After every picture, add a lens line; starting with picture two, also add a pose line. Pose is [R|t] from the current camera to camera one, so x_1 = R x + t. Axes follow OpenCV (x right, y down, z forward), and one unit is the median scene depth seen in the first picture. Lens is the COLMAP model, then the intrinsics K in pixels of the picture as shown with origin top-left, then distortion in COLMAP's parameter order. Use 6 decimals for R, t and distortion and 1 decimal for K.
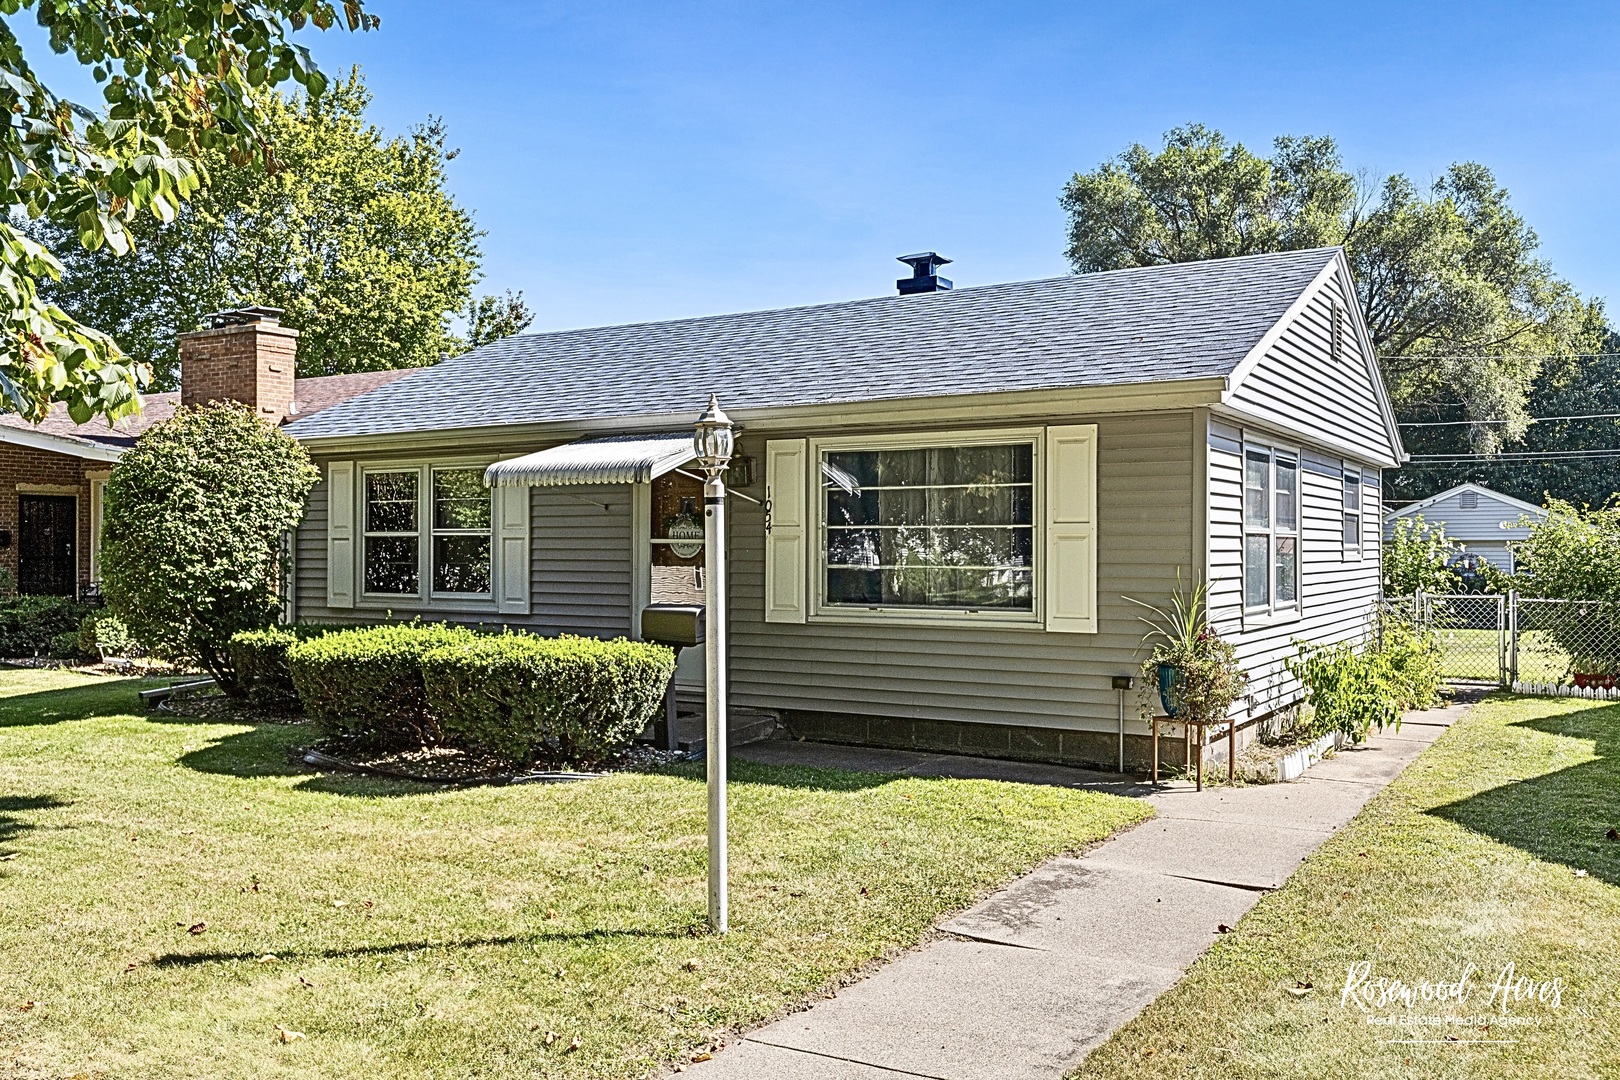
lens RADIAL K [[1366.2, 0, 810.3], [0, 1366.2, 541.3], [0, 0, 1]] dist [-0.001486, -0.000763]
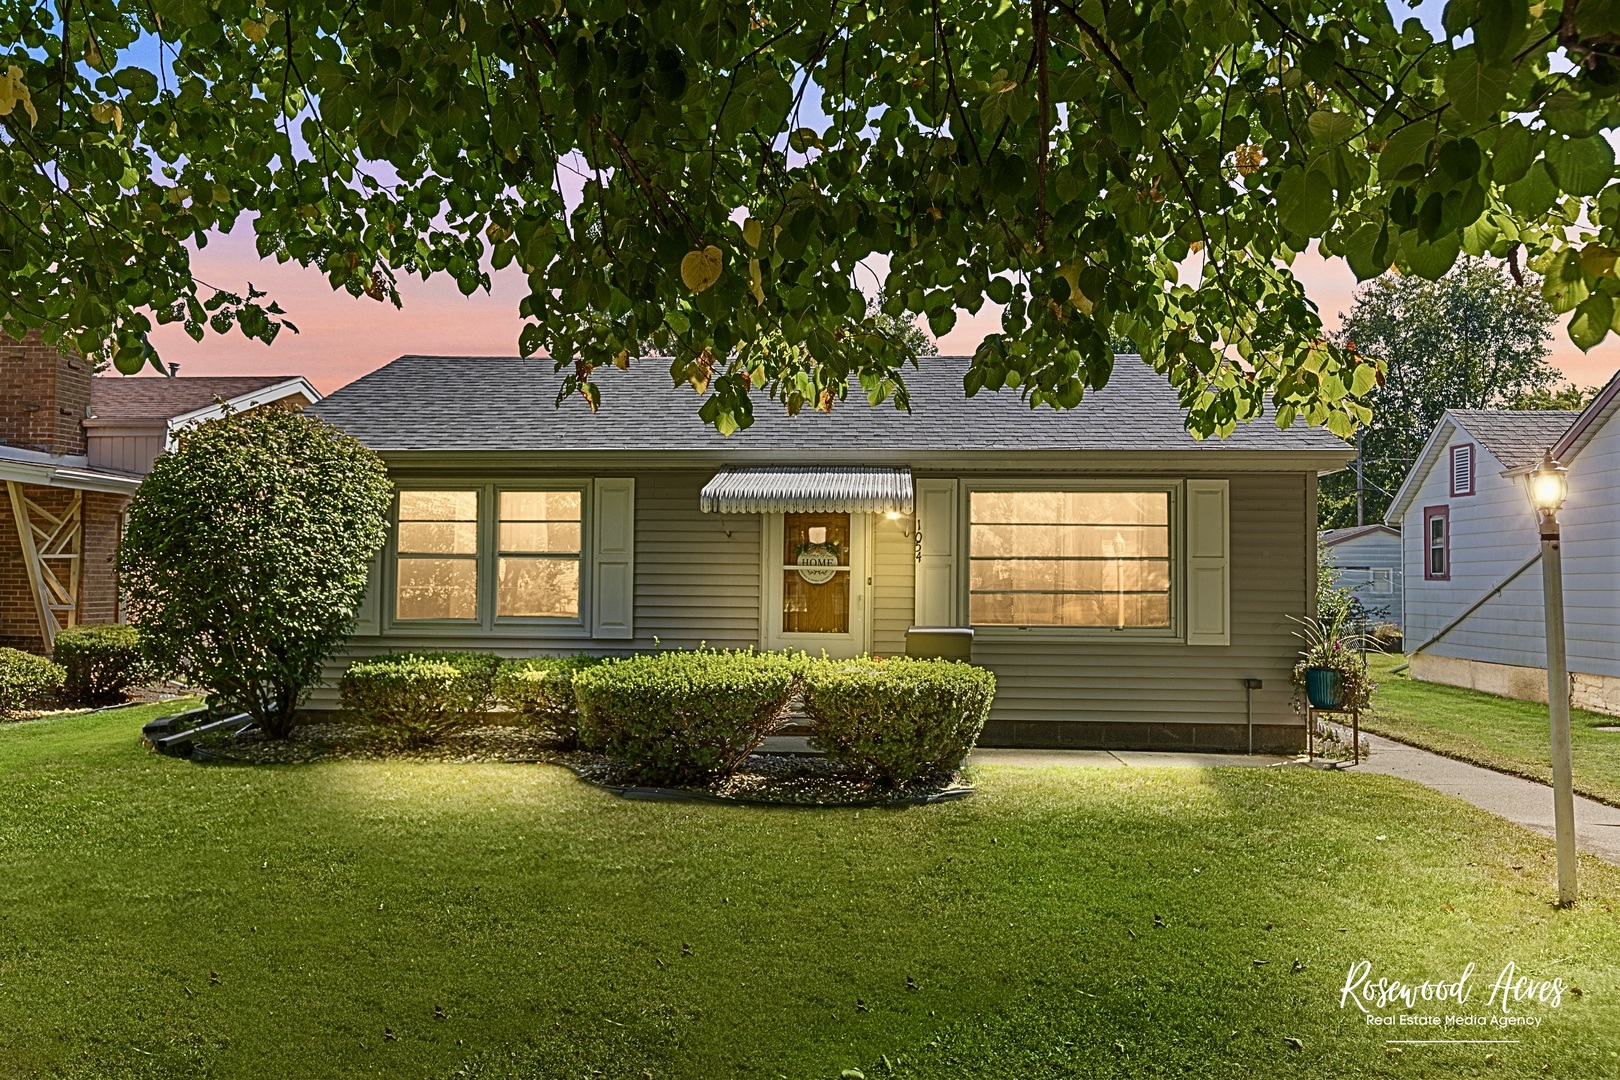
lens RADIAL K [[1159.2, 0, 808.6], [0, 1159.2, 541.5], [0, 0, 1]] dist [0.000446, -0.000546]
pose [[0.882497, 0.022662, 0.469772, -0.531593], [-0.010792, 0.999551, -0.027946, 0.004672], [-0.470194, 0.019593, 0.882345, 0.198200]]
